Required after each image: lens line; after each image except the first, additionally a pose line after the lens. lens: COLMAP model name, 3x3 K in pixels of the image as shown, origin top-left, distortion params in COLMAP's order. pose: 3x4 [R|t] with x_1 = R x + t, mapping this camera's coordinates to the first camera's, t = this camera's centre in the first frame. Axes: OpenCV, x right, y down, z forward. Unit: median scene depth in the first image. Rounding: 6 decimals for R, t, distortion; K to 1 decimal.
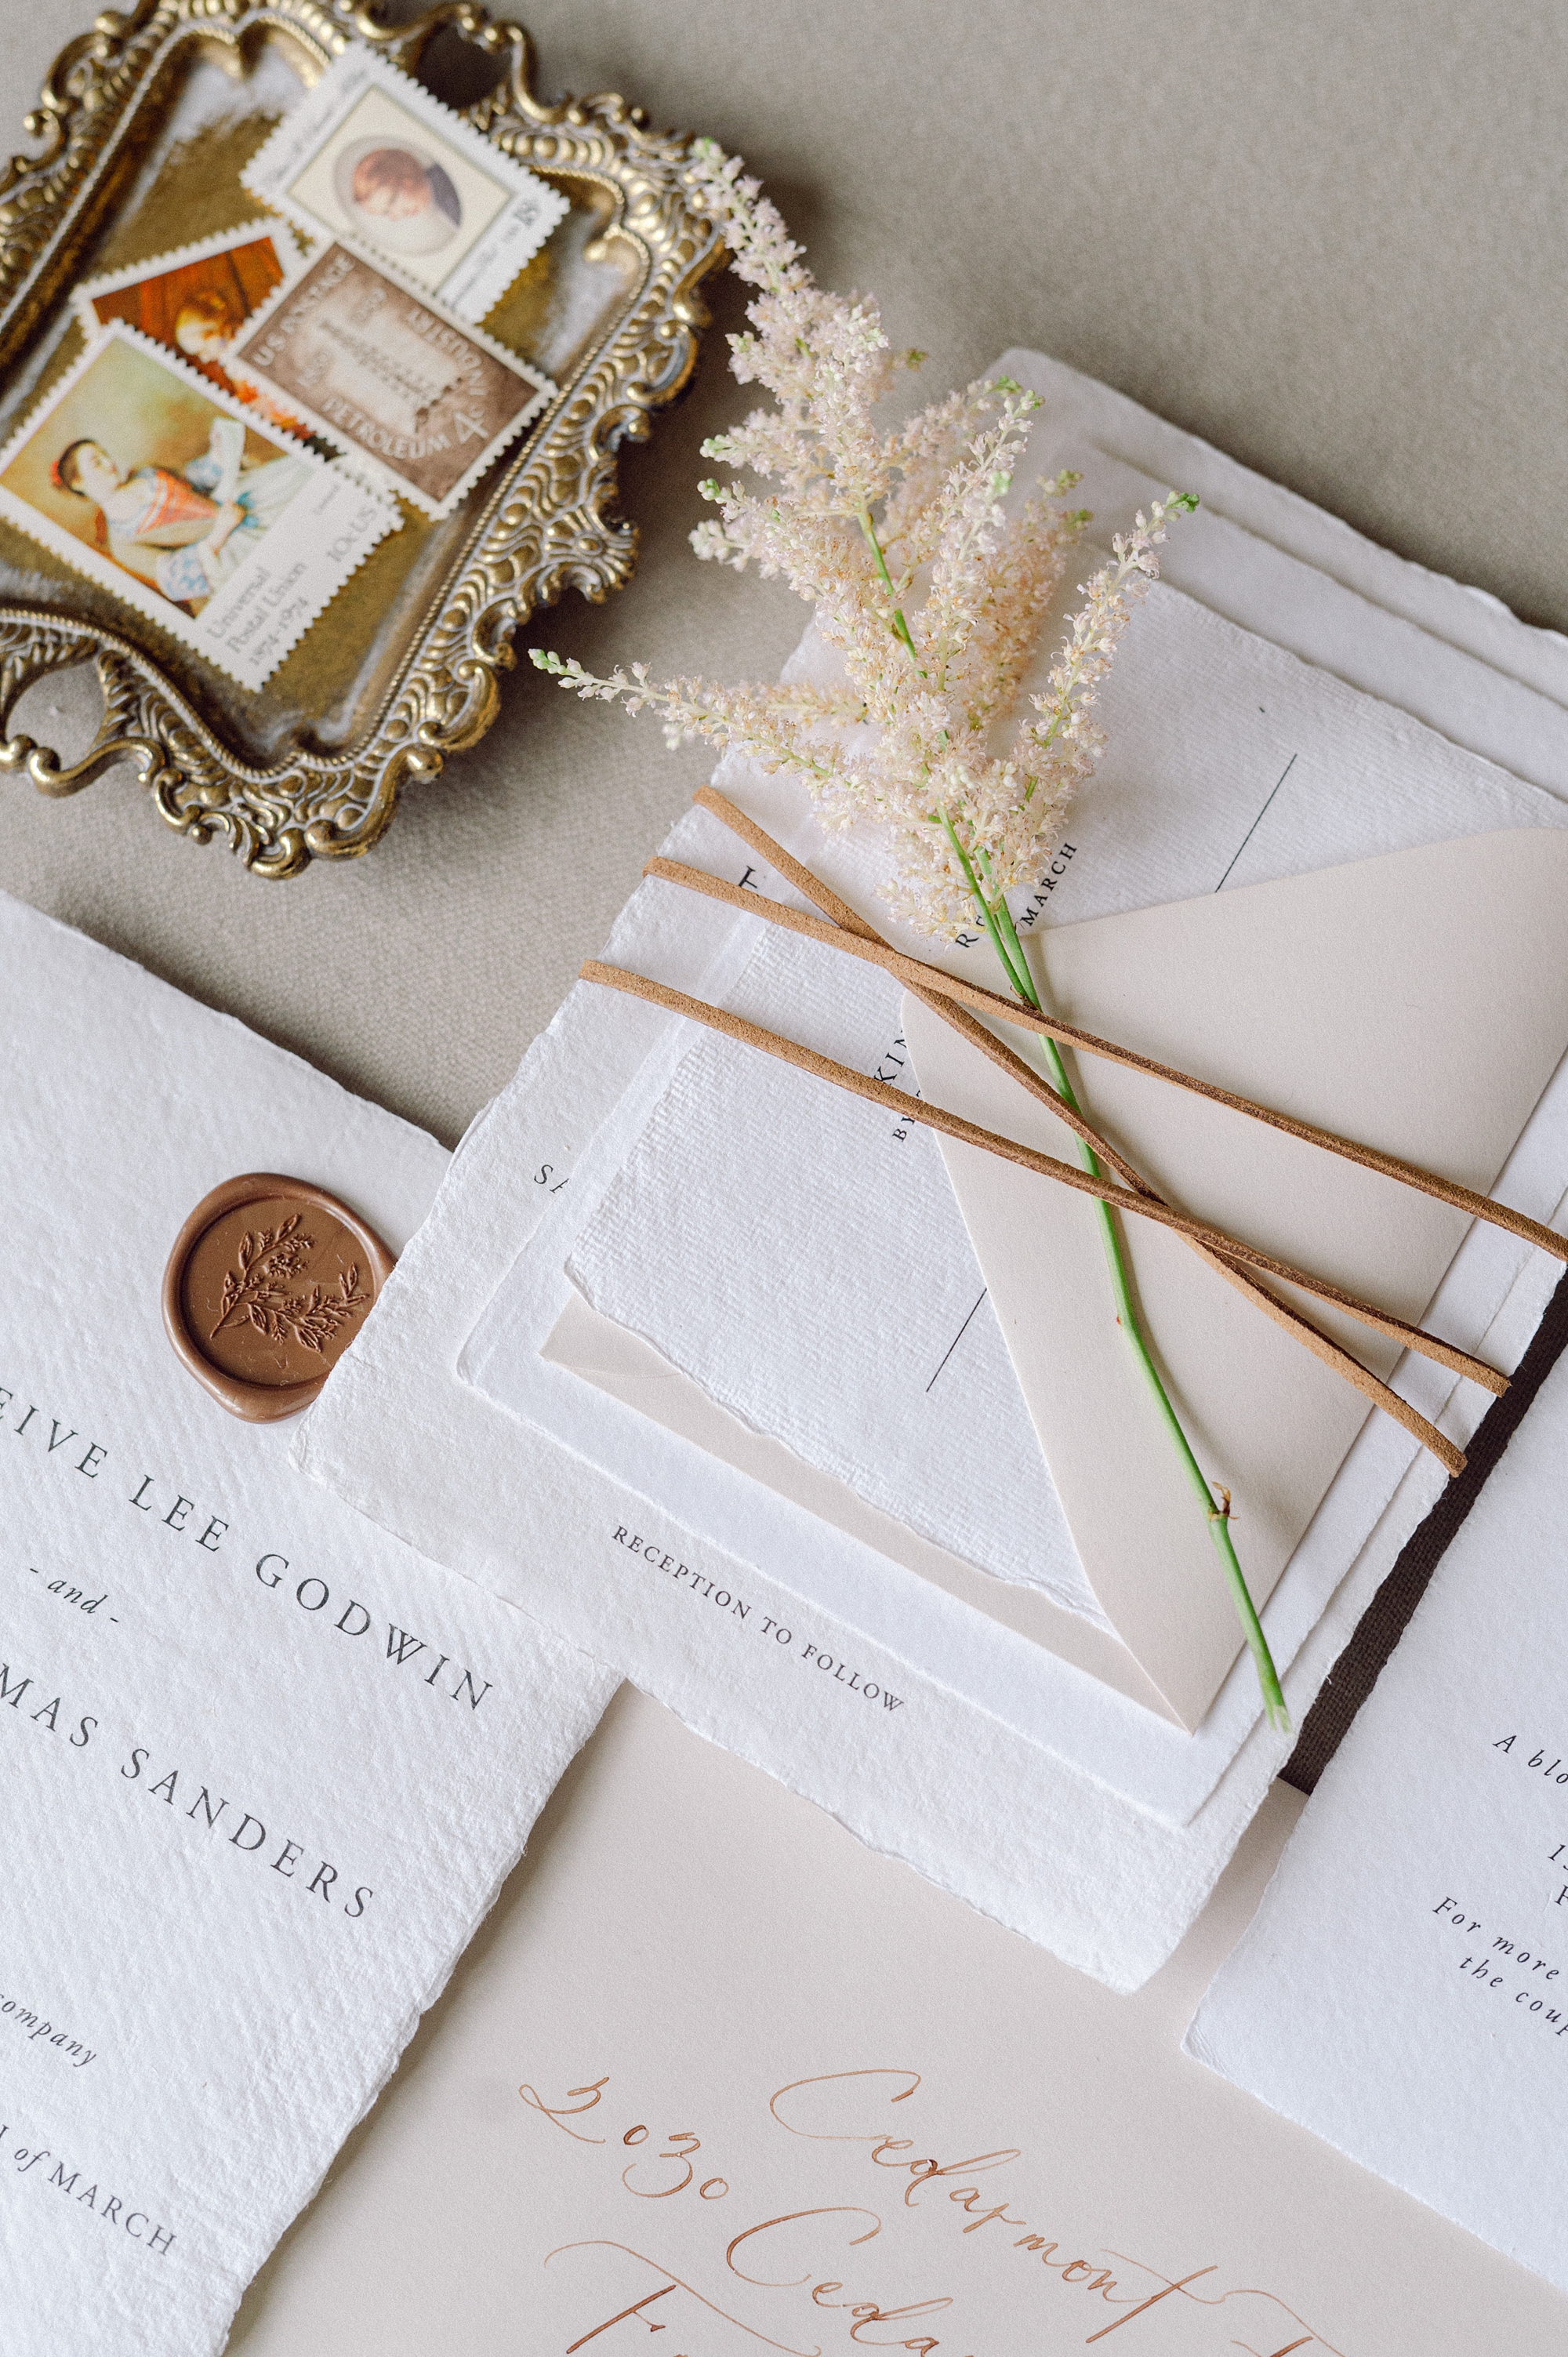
lens RADIAL K [[3620.9, 0, 718.2], [0, 3620.9, 1181.3], [0, 0, 1]] dist [-0.021586, 0.035035]
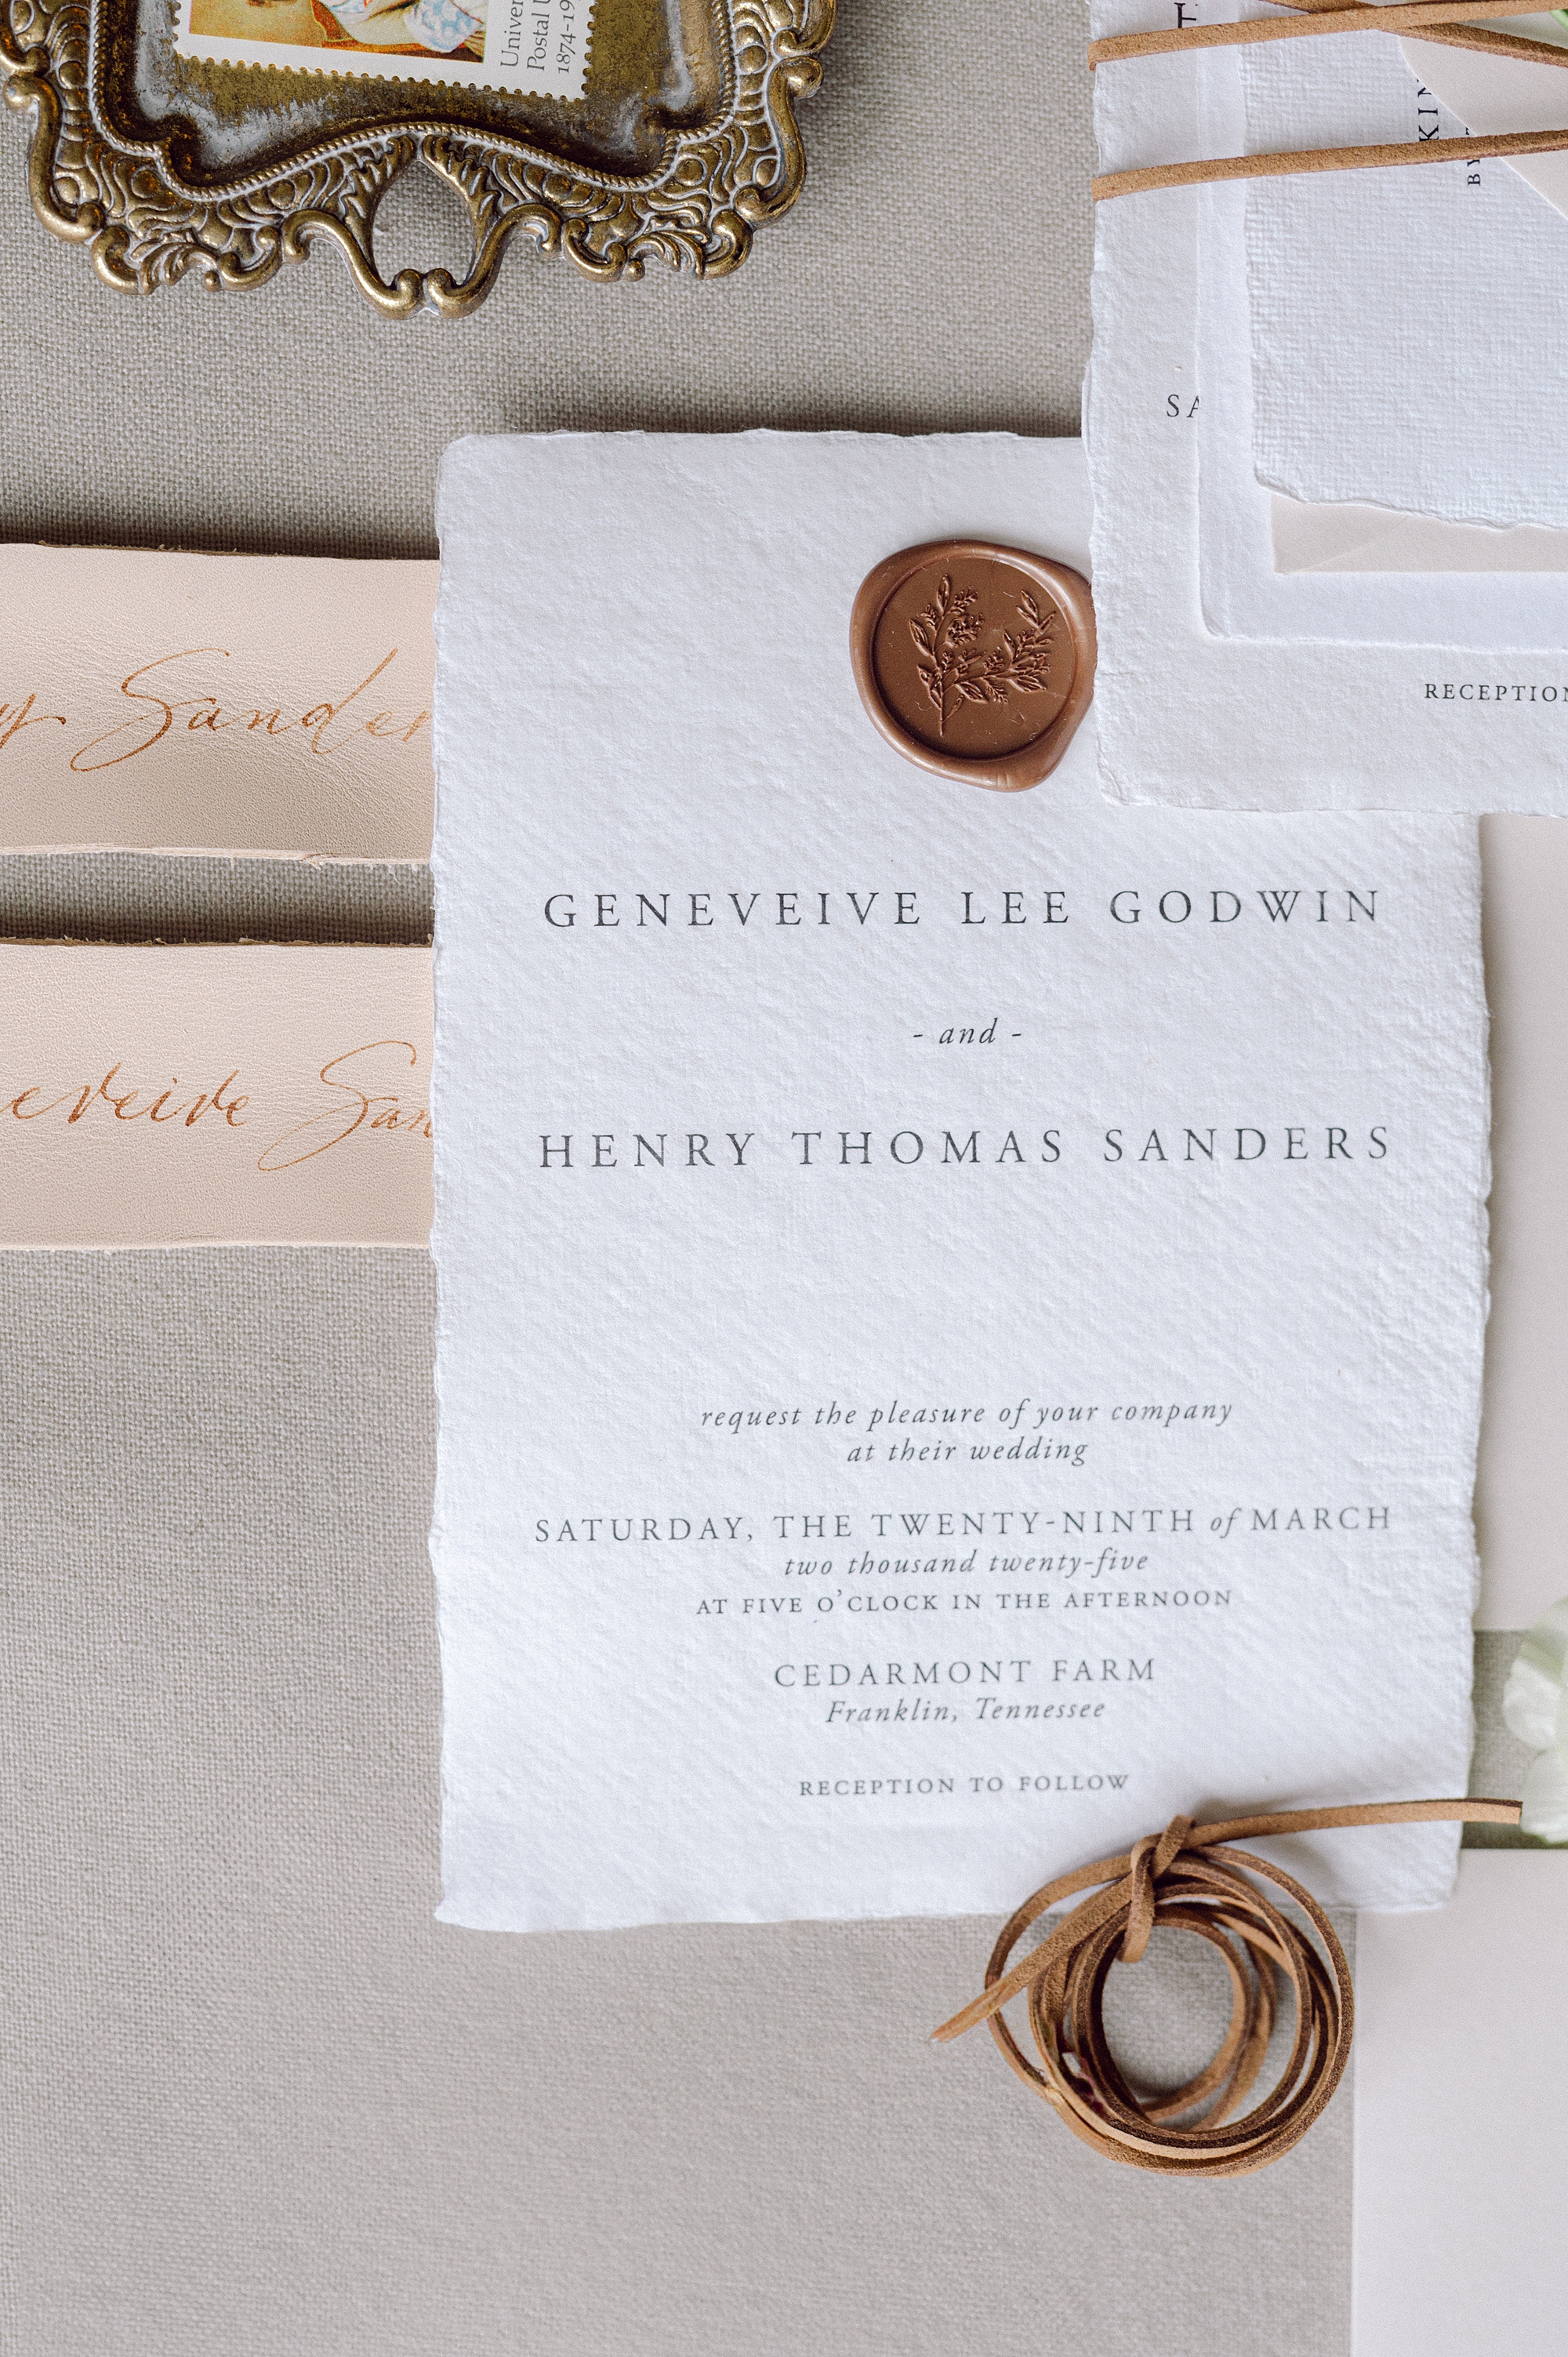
lens RADIAL K [[3620.9, 0, 718.2], [0, 3620.9, 1181.3], [0, 0, 1]] dist [-0.021586, 0.035035]
pose [[0.848806, -0.523176, 0.076254, -0.325595], [0.484721, 0.827652, 0.282910, -0.158506], [-0.211124, -0.203174, 0.956110, 0.076567]]
